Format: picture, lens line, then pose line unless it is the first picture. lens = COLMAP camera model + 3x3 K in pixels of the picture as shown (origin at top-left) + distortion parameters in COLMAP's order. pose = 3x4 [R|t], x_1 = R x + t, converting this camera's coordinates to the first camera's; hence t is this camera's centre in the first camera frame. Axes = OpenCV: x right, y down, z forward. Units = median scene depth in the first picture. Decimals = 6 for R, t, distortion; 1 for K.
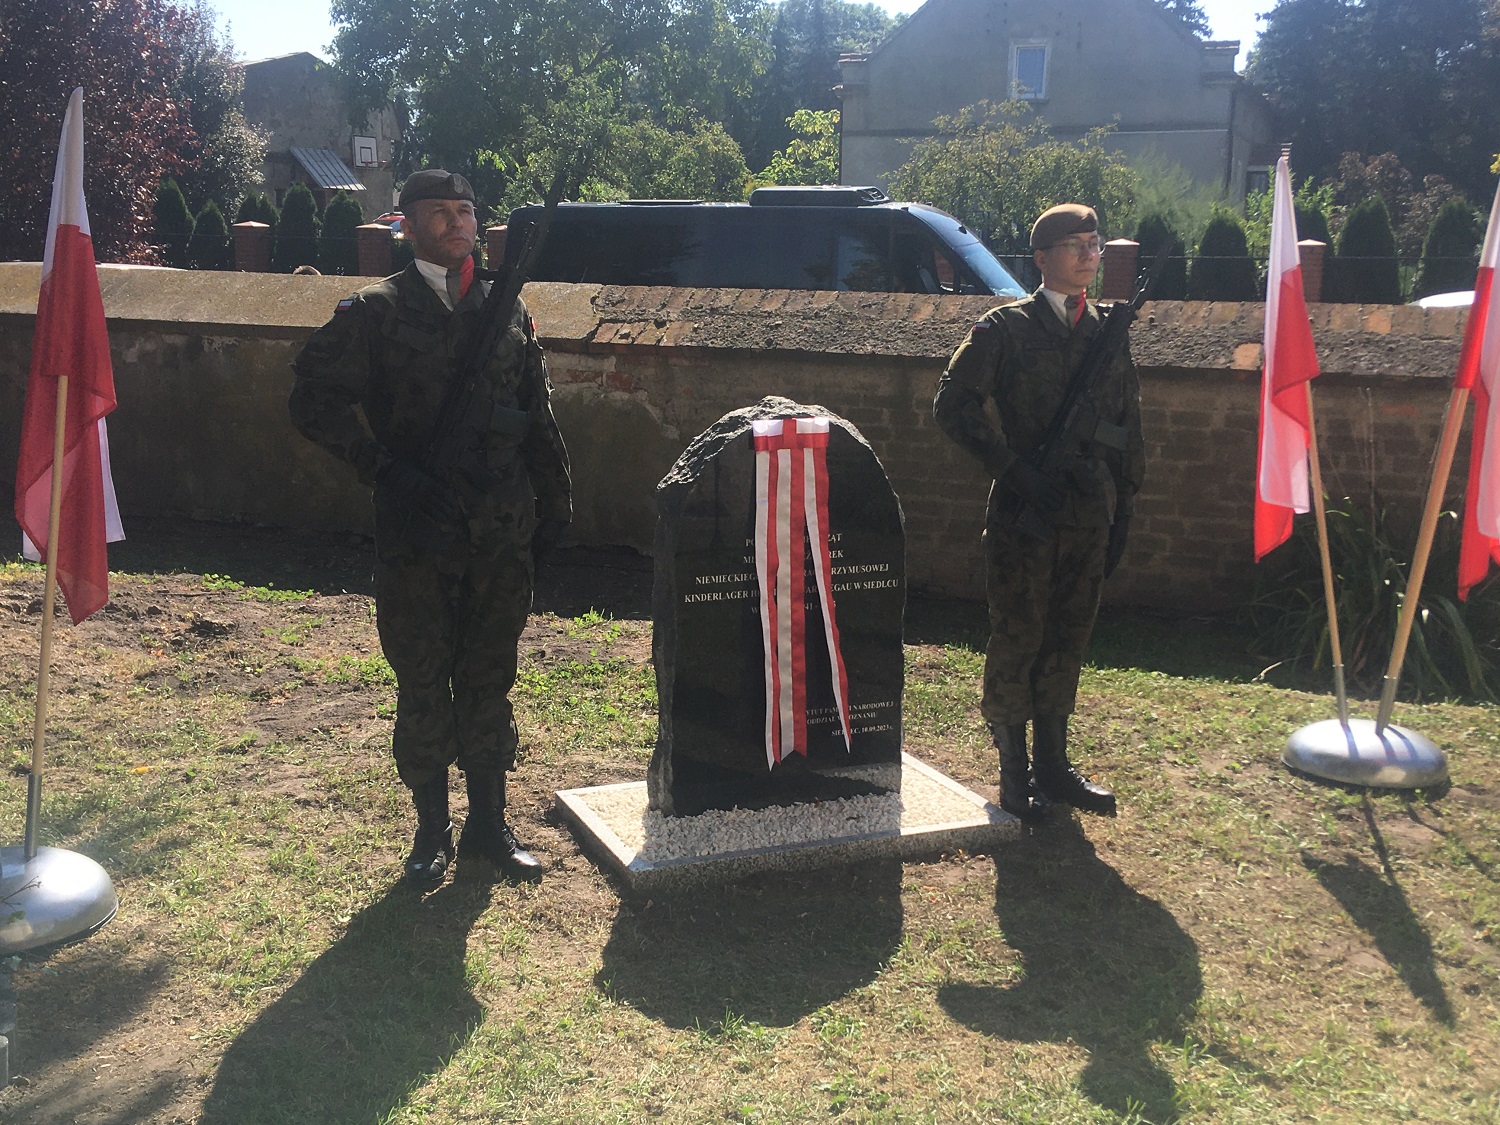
lens RADIAL K [[1716.4, 0, 750.3], [0, 1716.4, 573.7], [0, 0, 1]] dist [0.108085, 0.000000]
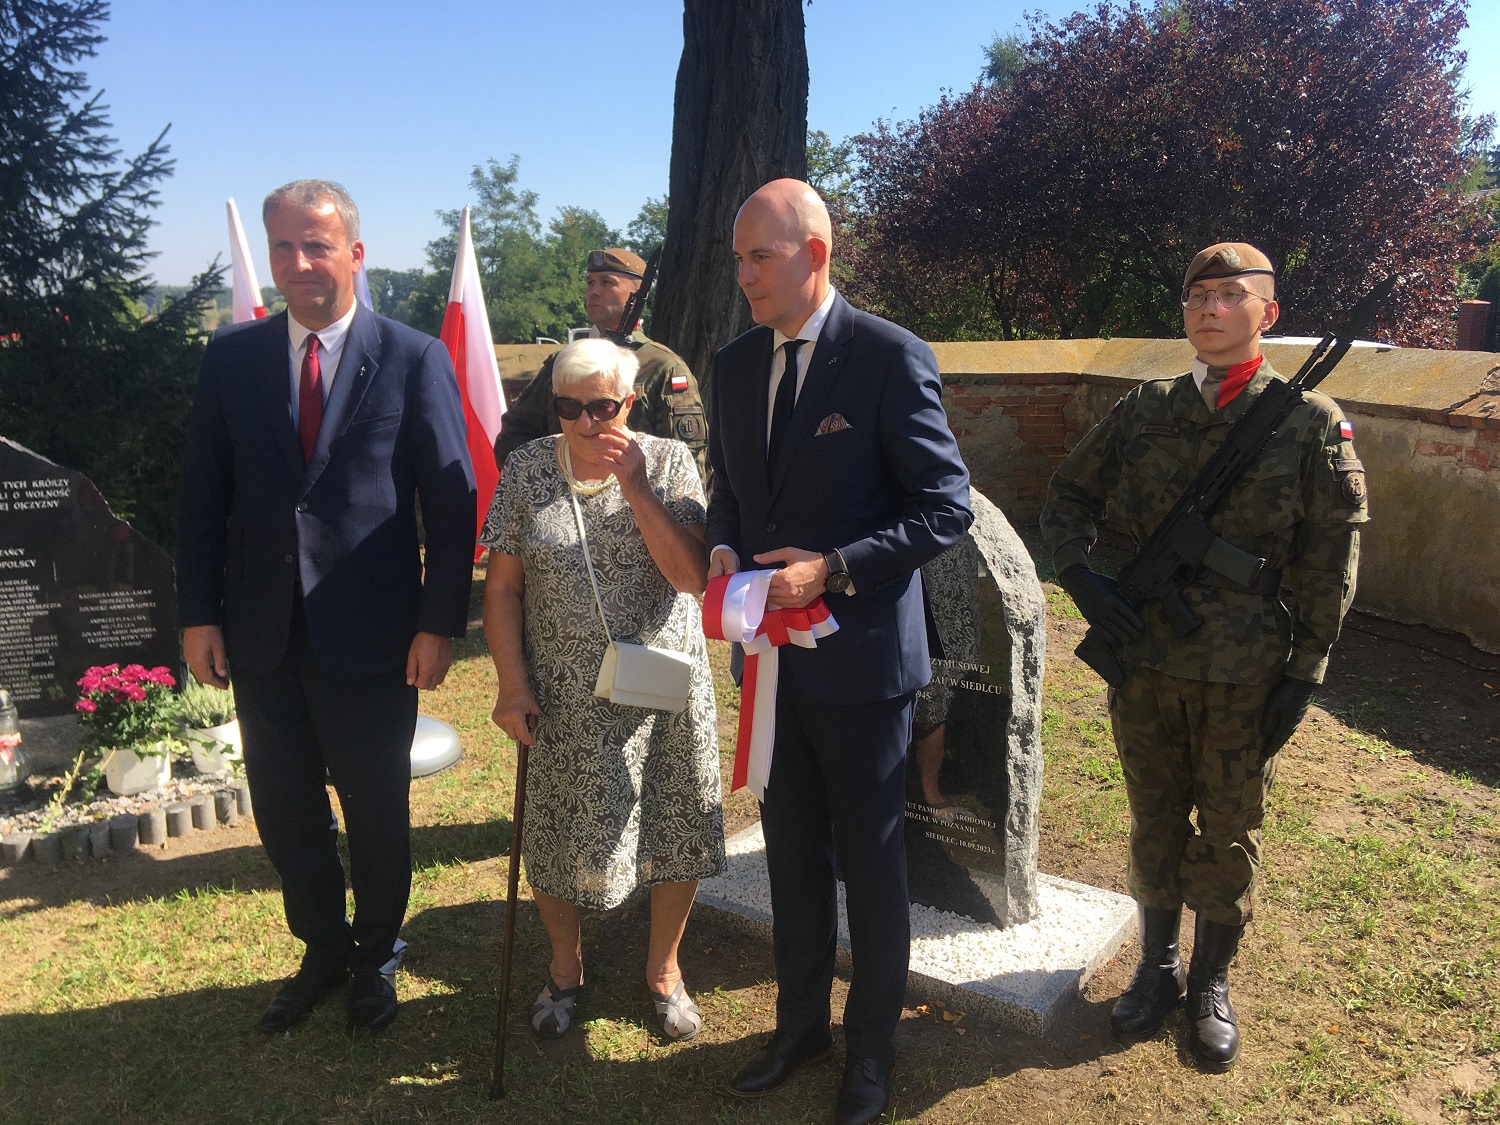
lens RADIAL K [[1261.3, 0, 749.3], [0, 1261.3, 548.6], [0, 0, 1]] dist [0.089905, -0.102542]
pose [[0.517563, 0.136608, -0.844670, 0.300730], [-0.150608, 0.986305, 0.067231, -0.048945], [0.842286, 0.092418, 0.531049, 0.294311]]
